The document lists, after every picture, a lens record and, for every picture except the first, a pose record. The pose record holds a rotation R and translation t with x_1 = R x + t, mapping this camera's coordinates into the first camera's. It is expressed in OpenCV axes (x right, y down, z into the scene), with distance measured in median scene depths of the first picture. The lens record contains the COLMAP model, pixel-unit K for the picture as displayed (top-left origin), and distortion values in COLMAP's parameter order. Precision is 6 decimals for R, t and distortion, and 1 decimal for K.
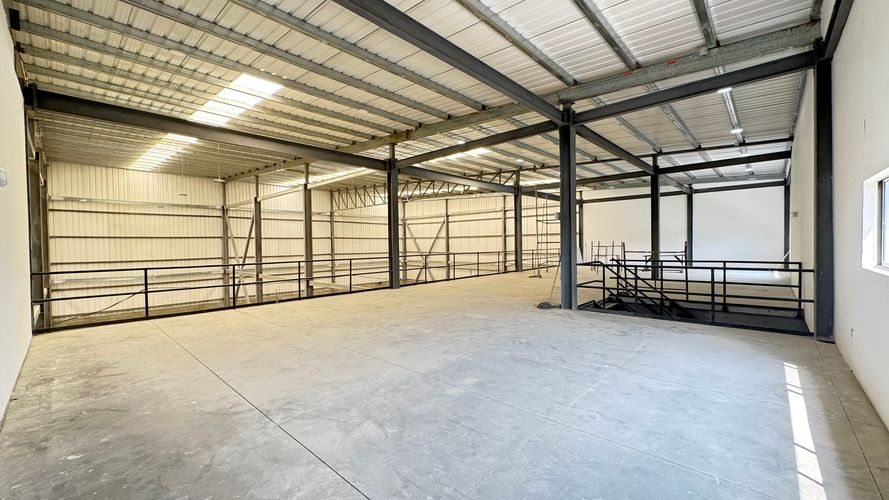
lens RADIAL K [[353.2, 0, 445.3], [0, 353.2, 251.7], [0, 0, 1]] dist [-0.002688, 0.000201]
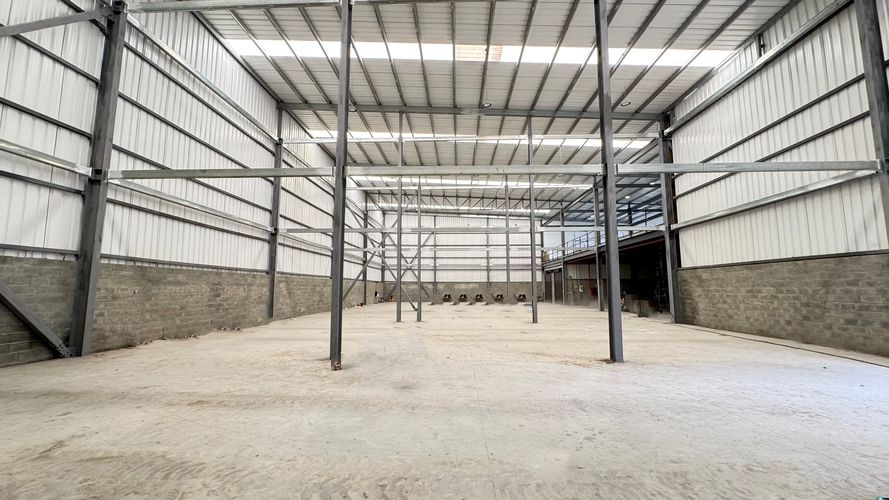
lens RADIAL K [[353.2, 0, 446.5], [0, 353.2, 253.5], [0, 0, 1]] dist [-0.002688, 0.000201]
pose [[0.761697, 0.077745, 0.643252, -1.449205], [0.002581, 0.992403, -0.123001, 0.269868], [-0.647928, 0.095350, 0.755710, 0.038958]]
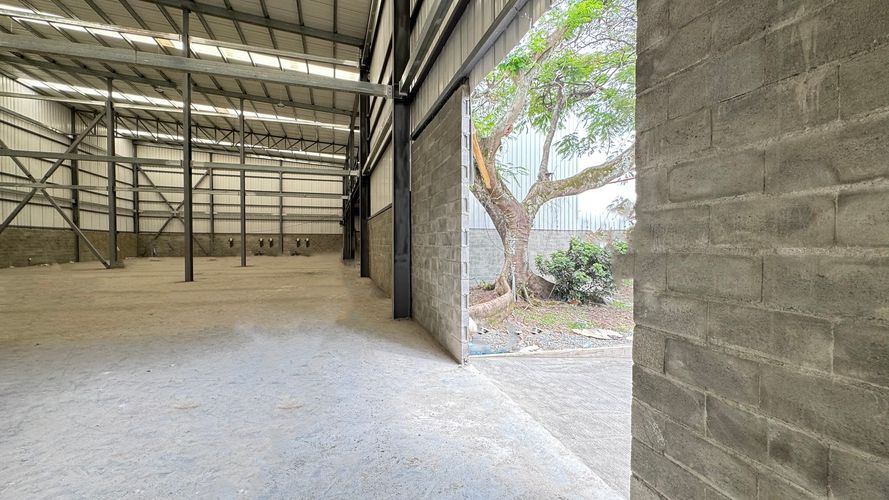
lens RADIAL K [[353.2, 0, 444.6], [0, 353.2, 250.8], [0, 0, 1]] dist [-0.002688, 0.000201]
pose [[0.497561, -0.006158, 0.867407, -1.049146], [0.008765, 0.999959, 0.002072, 0.274295], [-0.867385, 0.006572, 0.497594, -0.226018]]
